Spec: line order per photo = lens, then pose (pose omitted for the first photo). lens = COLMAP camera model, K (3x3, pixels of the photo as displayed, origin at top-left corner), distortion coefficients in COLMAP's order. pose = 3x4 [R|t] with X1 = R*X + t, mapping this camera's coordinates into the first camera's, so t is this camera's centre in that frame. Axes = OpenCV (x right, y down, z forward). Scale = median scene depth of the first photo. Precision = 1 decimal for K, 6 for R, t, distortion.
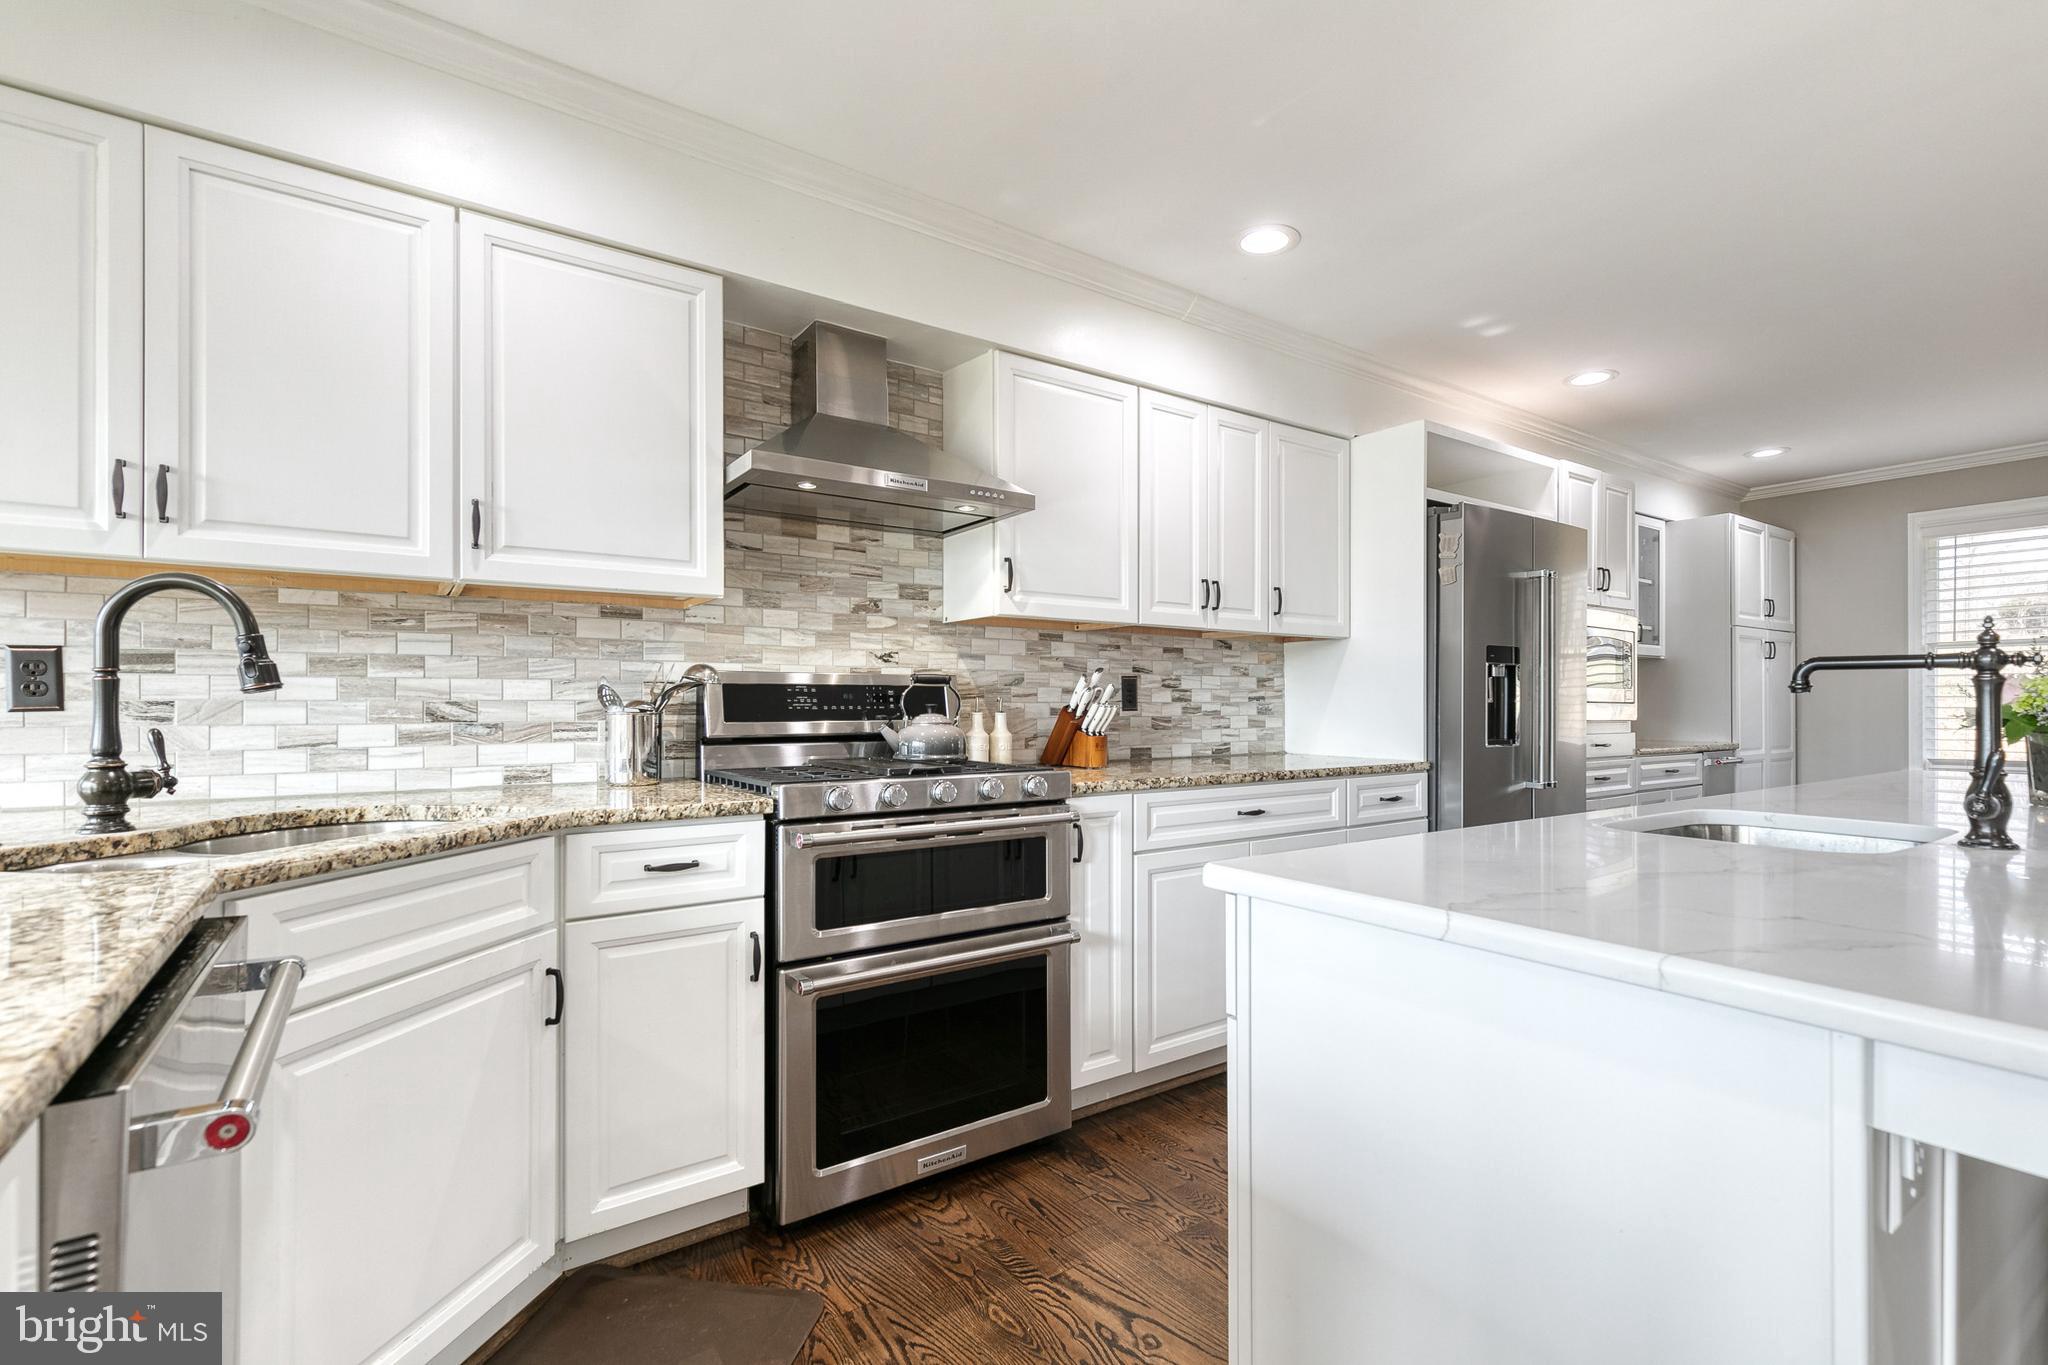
lens RADIAL K [[932.4, 0, 1041.7], [0, 932.4, 696.5], [0, 0, 1]] dist [0.006656, -0.000663]
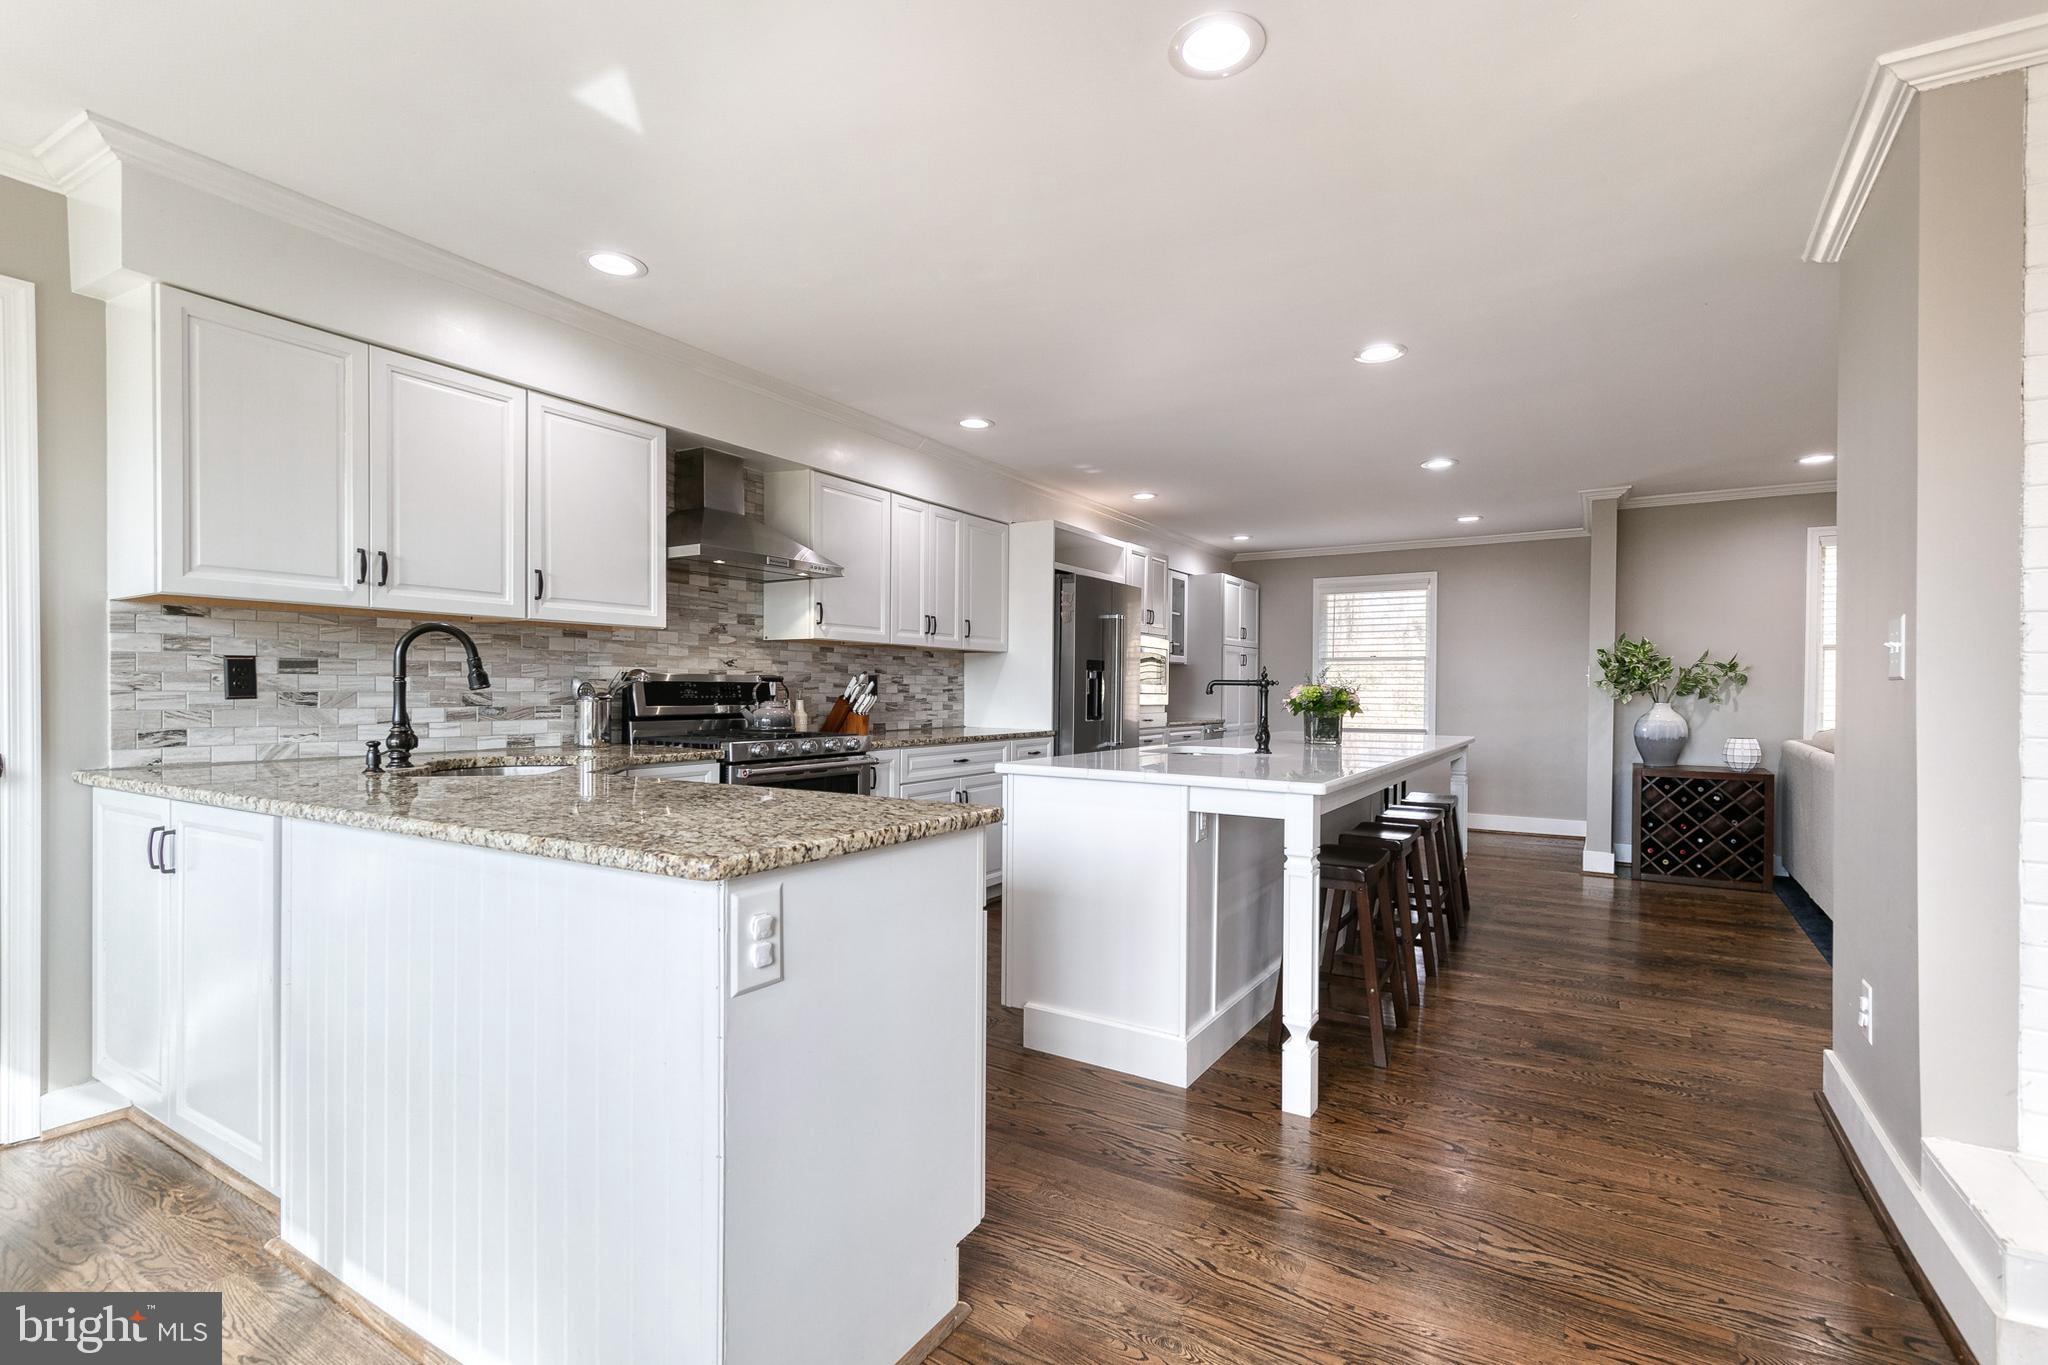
lens RADIAL K [[932.4, 0, 1041.7], [0, 932.4, 696.5], [0, 0, 1]] dist [0.006656, -0.000663]
pose [[0.916320, 0.003949, 0.400427, -0.308602], [-0.010868, 0.999828, 0.015009, -0.016175], [-0.400299, -0.018105, 0.916206, -0.578436]]
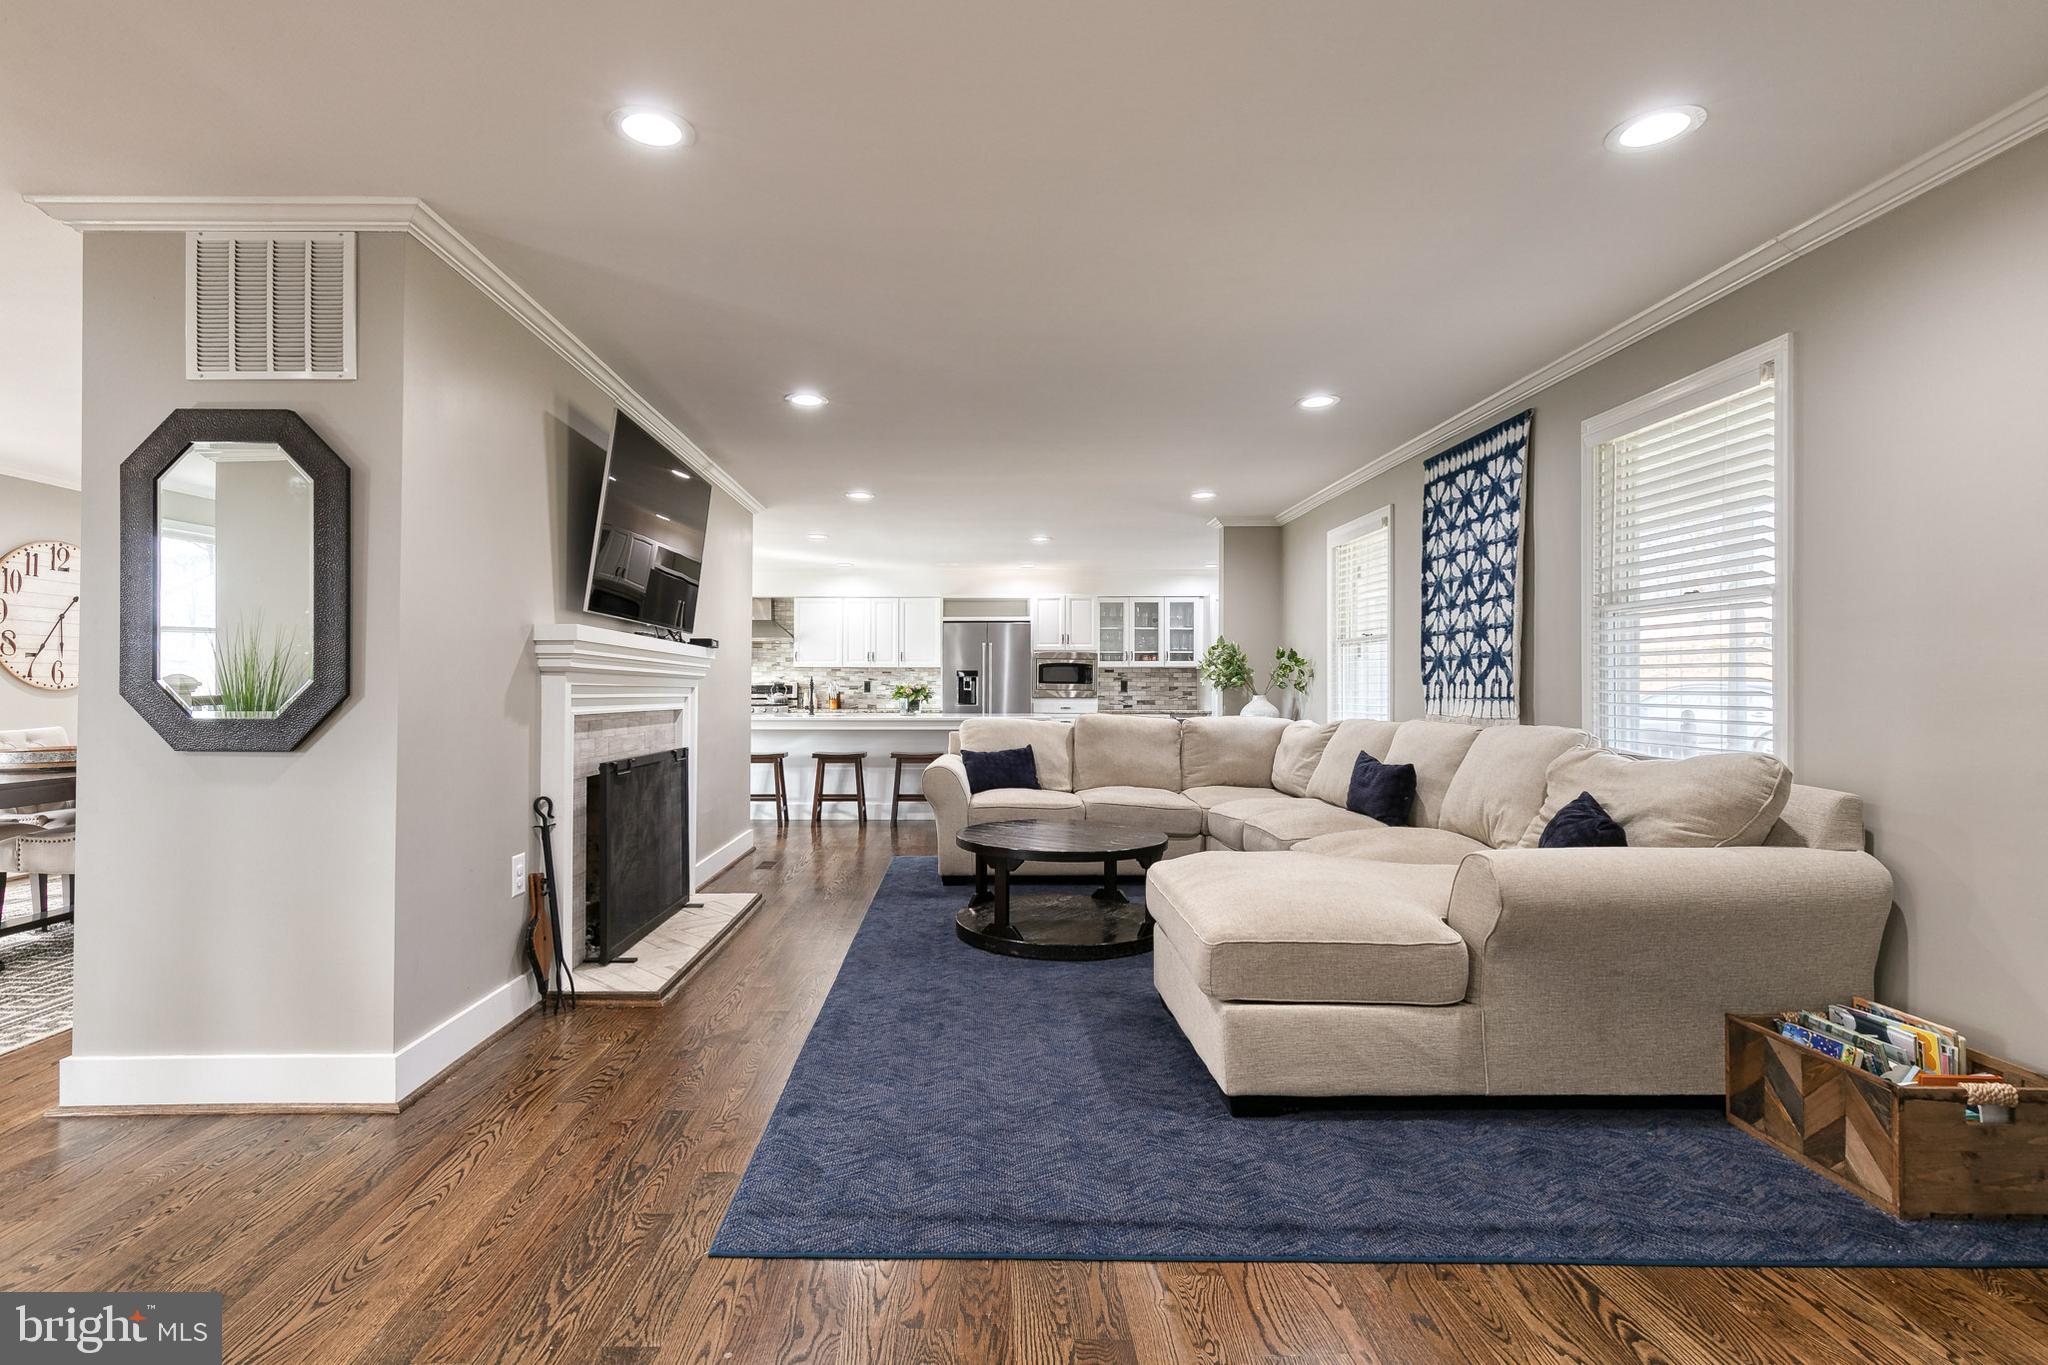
lens RADIAL K [[960.1, 0, 964.3], [0, 960.1, 683.4], [0, 0, 1]] dist [0.007723, -0.001540]
pose [[0.813435, -0.001762, -0.581654, 2.673555], [0.003191, 0.999994, 0.001432, -0.022394], [0.581648, -0.003021, 0.813435, -1.709378]]
